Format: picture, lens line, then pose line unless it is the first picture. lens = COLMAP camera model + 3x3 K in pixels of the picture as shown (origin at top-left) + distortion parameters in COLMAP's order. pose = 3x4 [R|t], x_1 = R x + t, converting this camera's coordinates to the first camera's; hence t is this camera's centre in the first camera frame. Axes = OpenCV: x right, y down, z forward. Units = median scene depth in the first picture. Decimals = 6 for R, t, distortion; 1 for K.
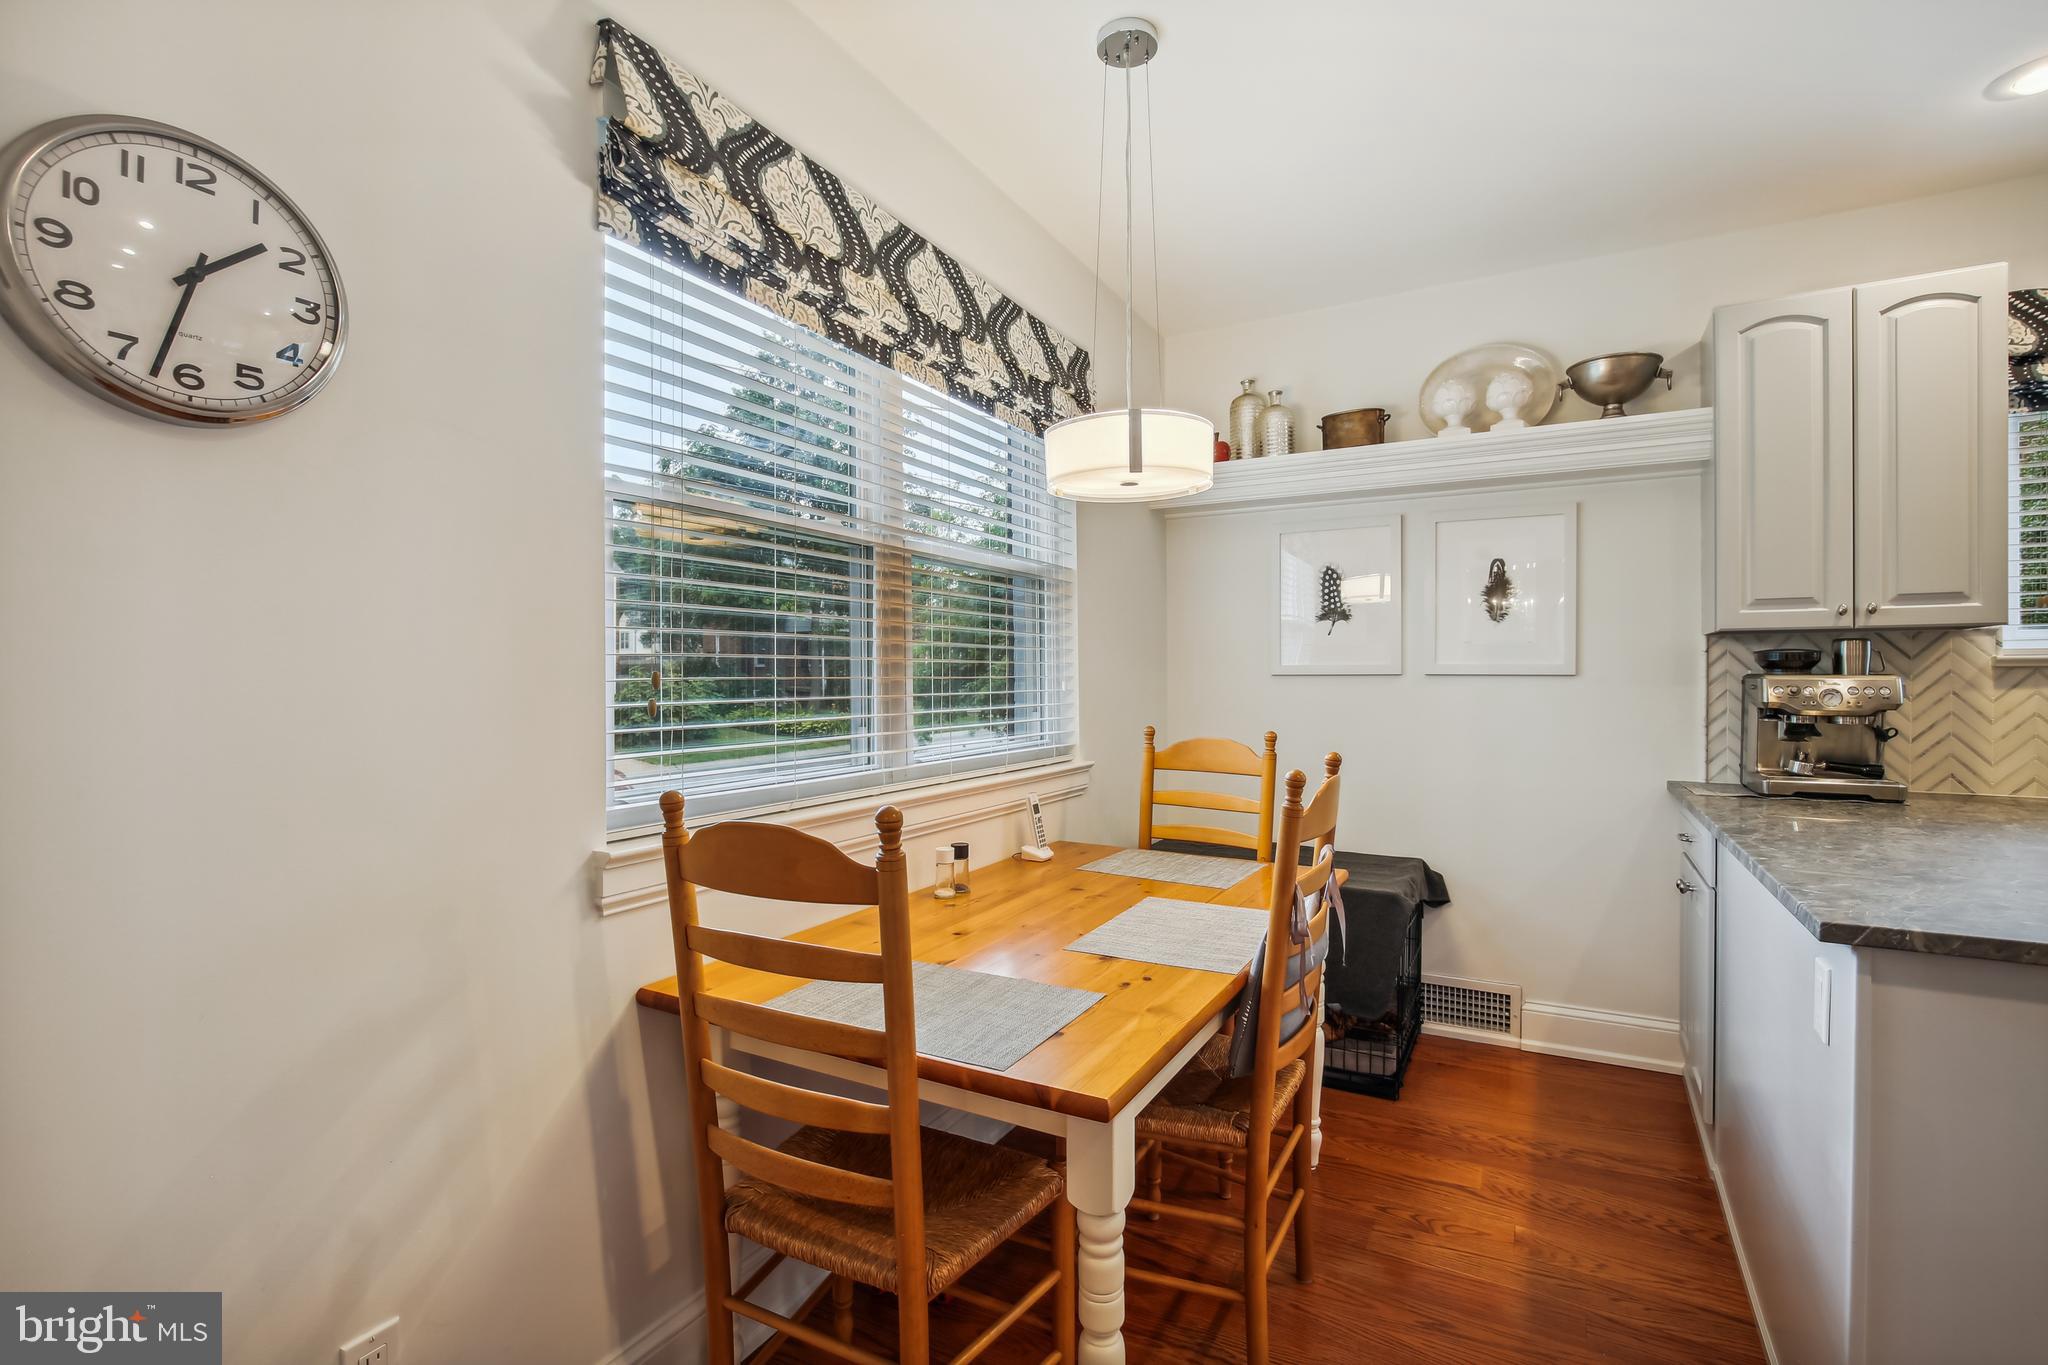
lens RADIAL K [[942.0, 0, 1021.9], [0, 942.0, 674.2], [0, 0, 1]] dist [-0.021252, 0.005996]
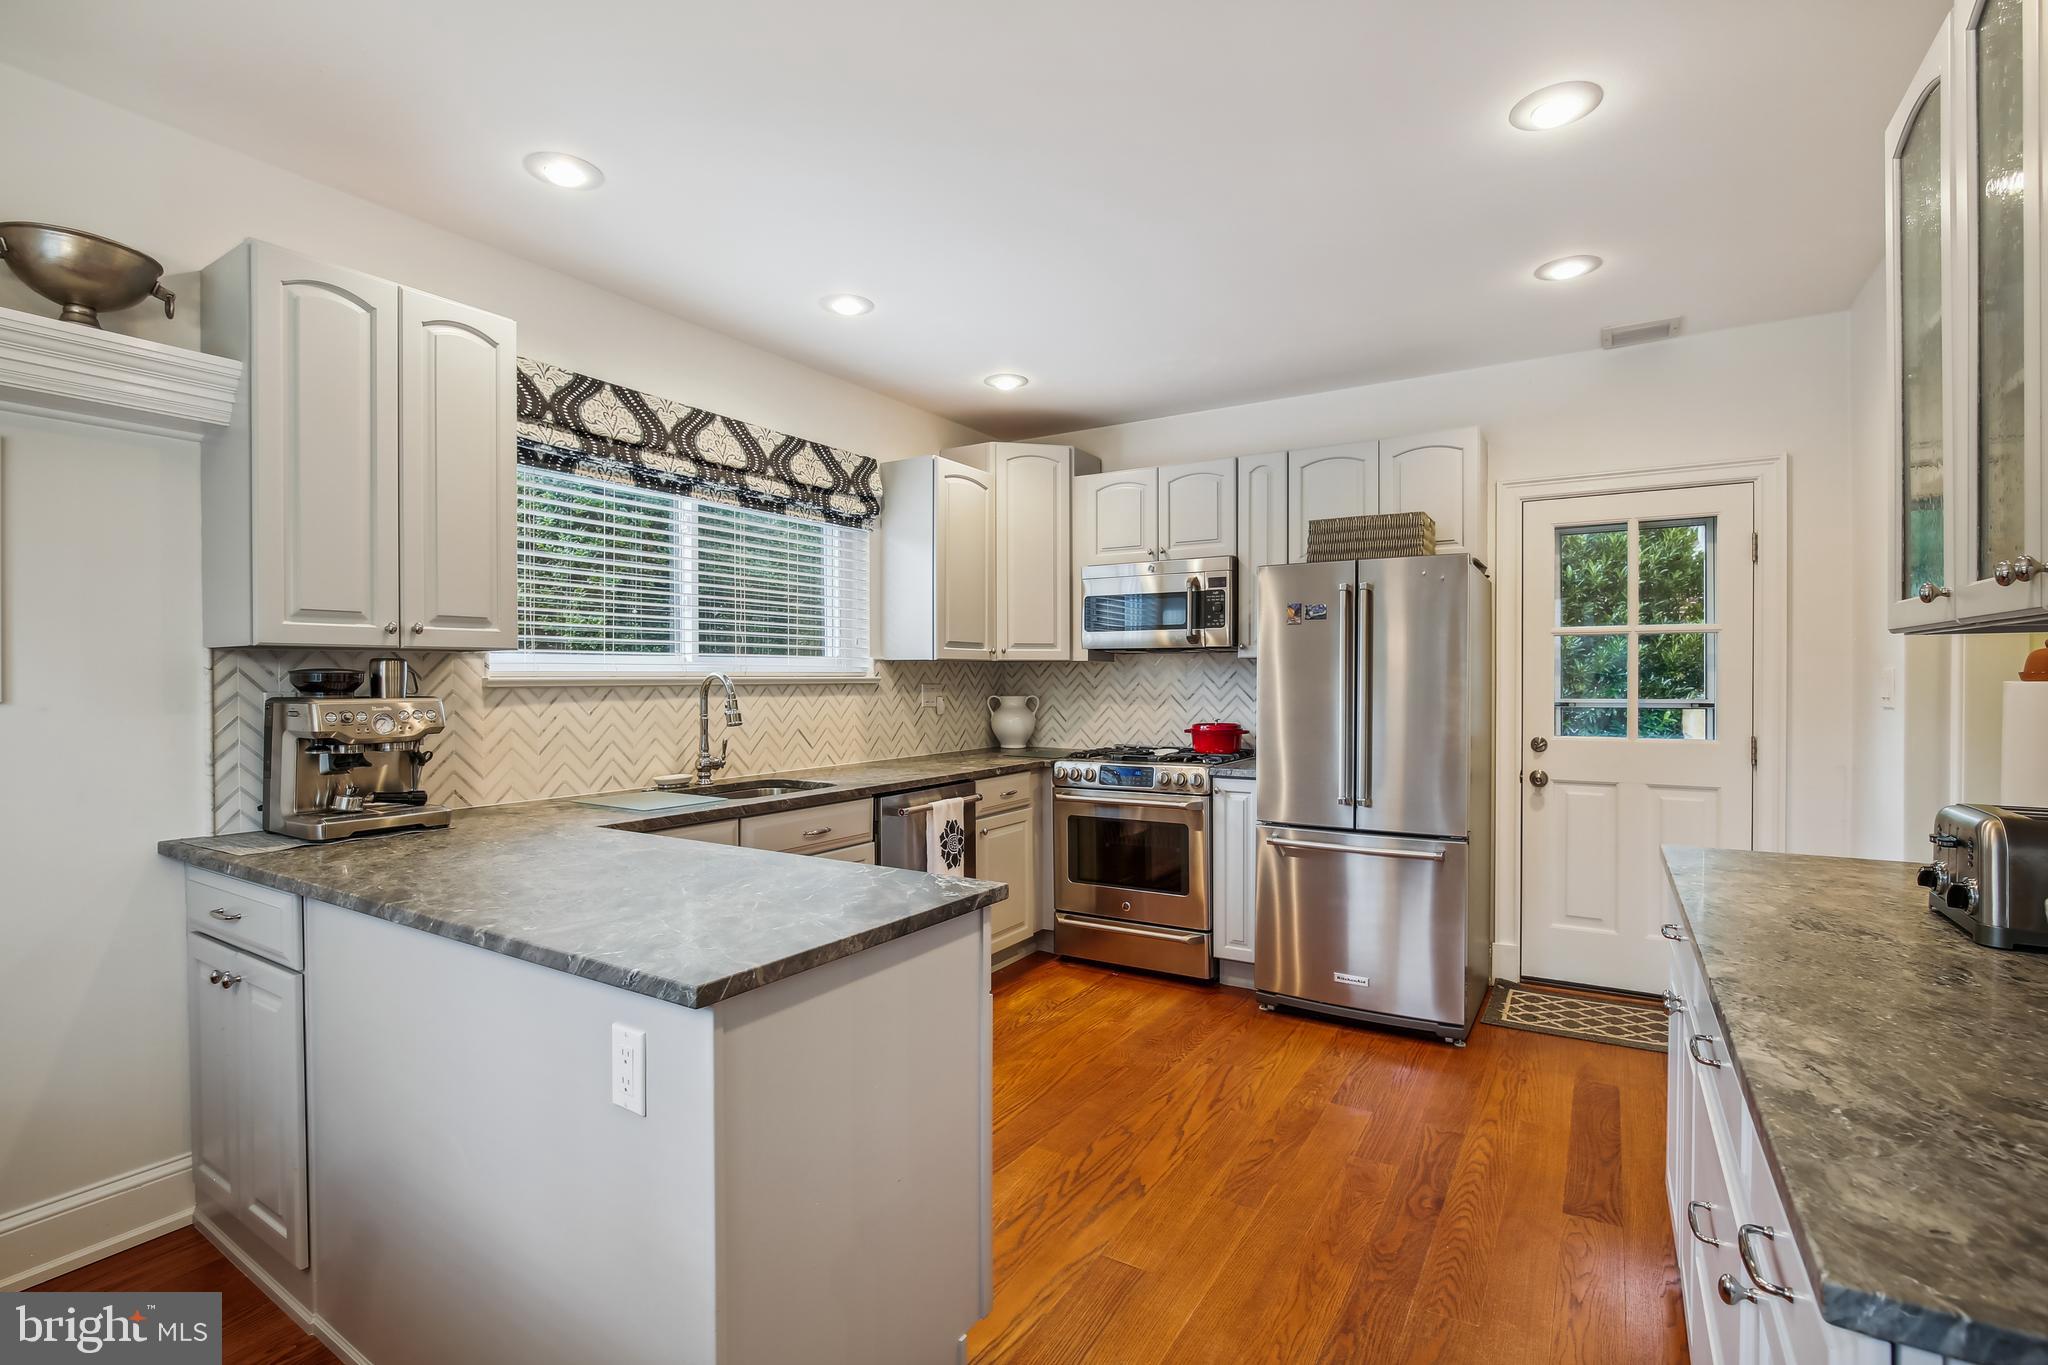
lens RADIAL K [[942.0, 0, 1029.4], [0, 942.0, 686.5], [0, 0, 1]] dist [-0.021252, 0.005996]
pose [[0.045726, -0.007965, 0.998922, -0.018452], [0.001286, 0.999968, 0.007915, -0.016975], [-0.998953, 0.000923, 0.045735, 0.310008]]
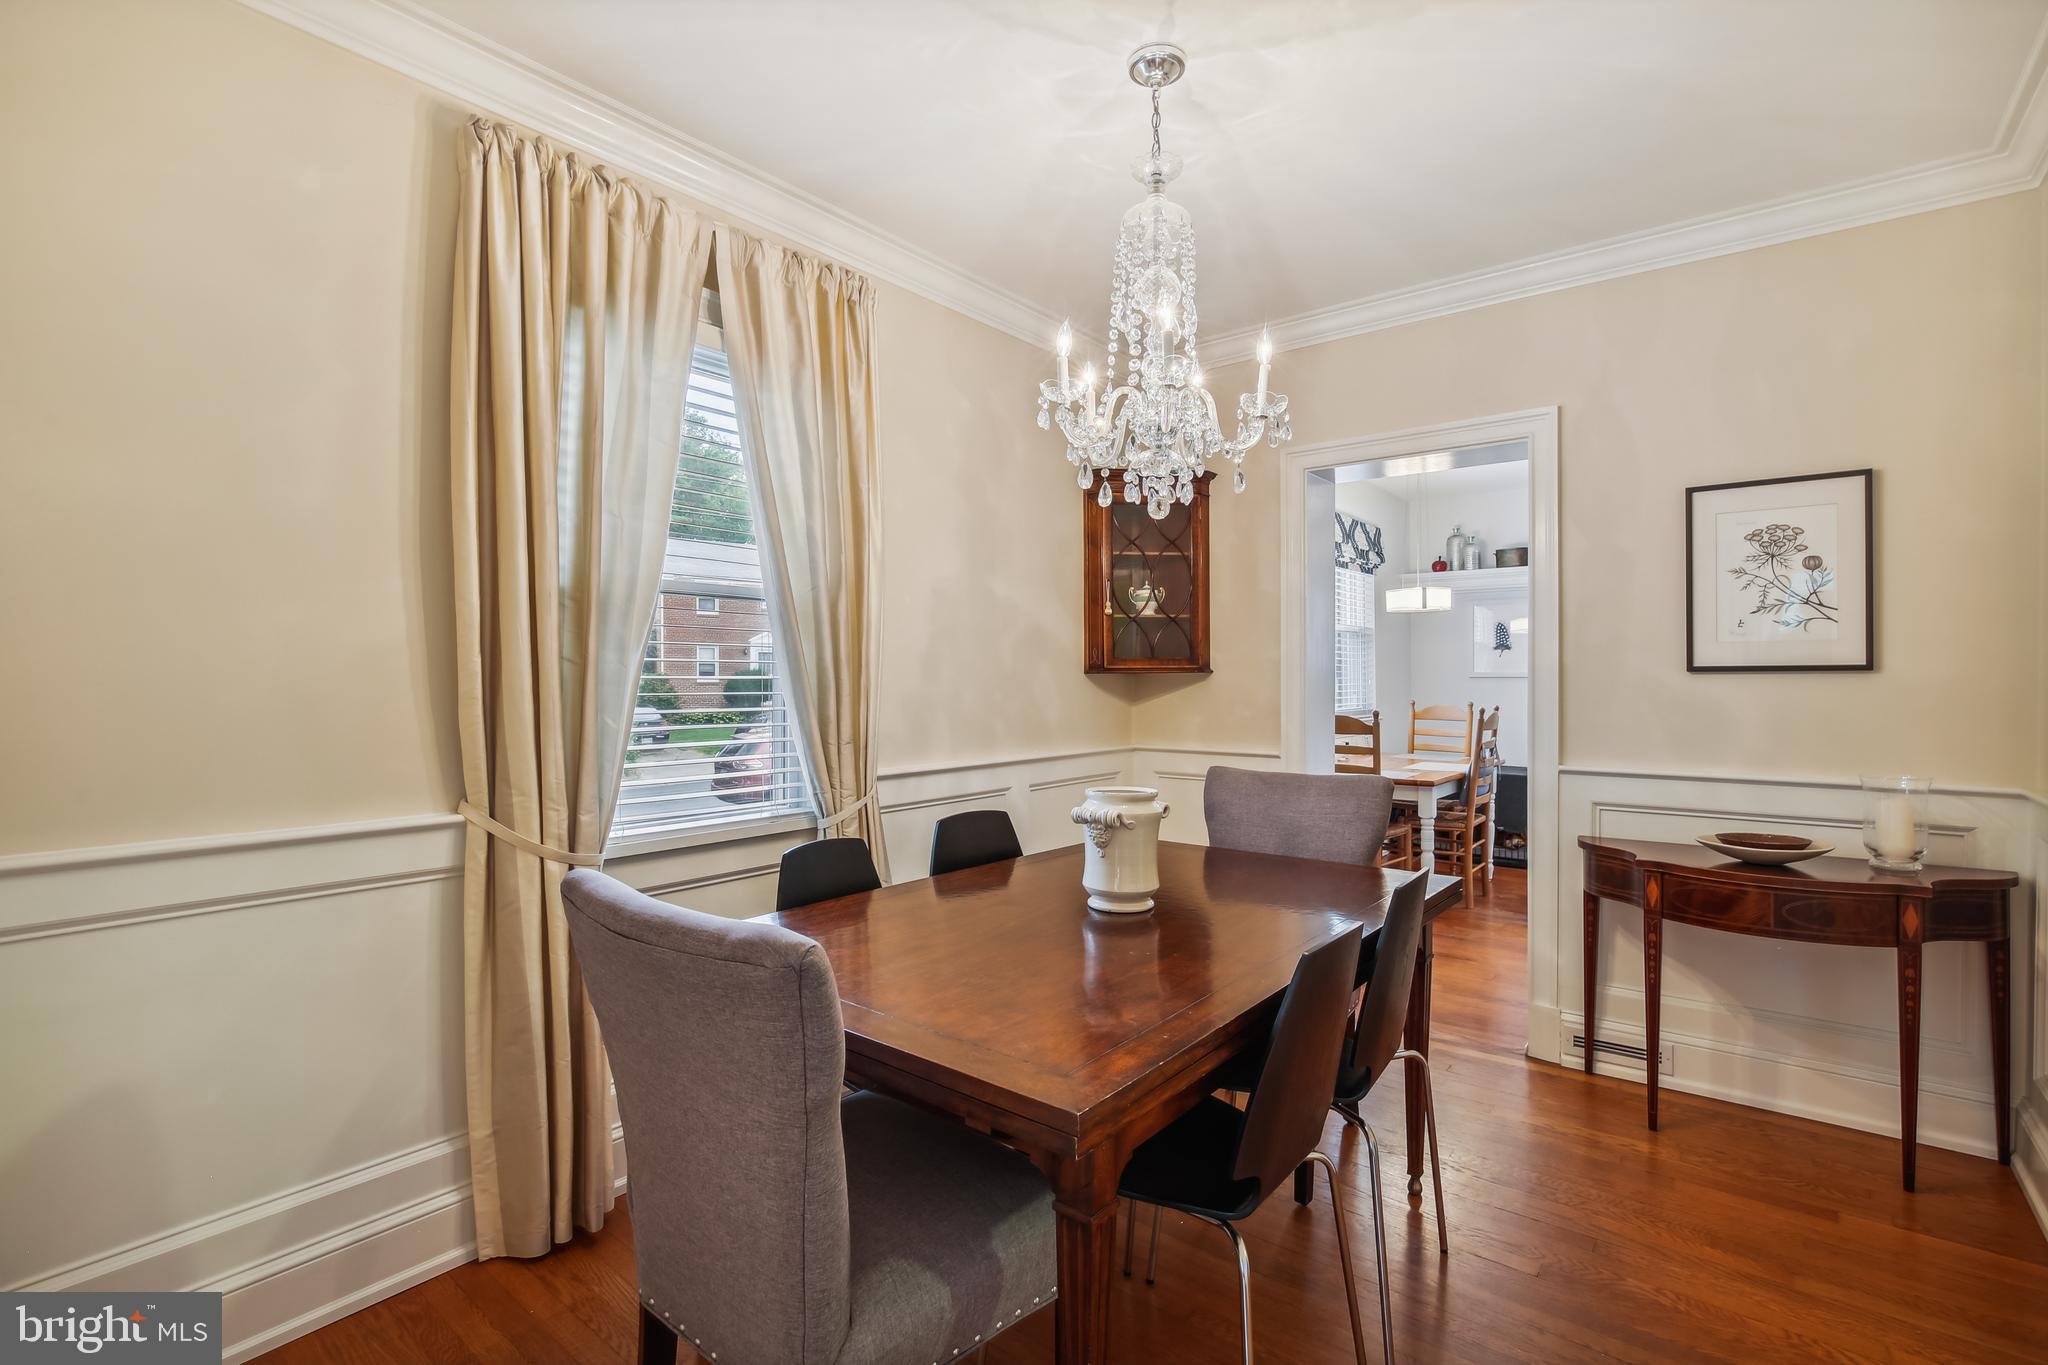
lens RADIAL K [[942.0, 0, 1021.3], [0, 942.0, 672.5], [0, 0, 1]] dist [-0.021252, 0.005996]
pose [[0.985129, -0.000770, -0.171812, -0.448785], [0.000453, 0.999998, -0.001884, -0.007517], [0.171813, 0.001778, 0.985128, -1.534696]]
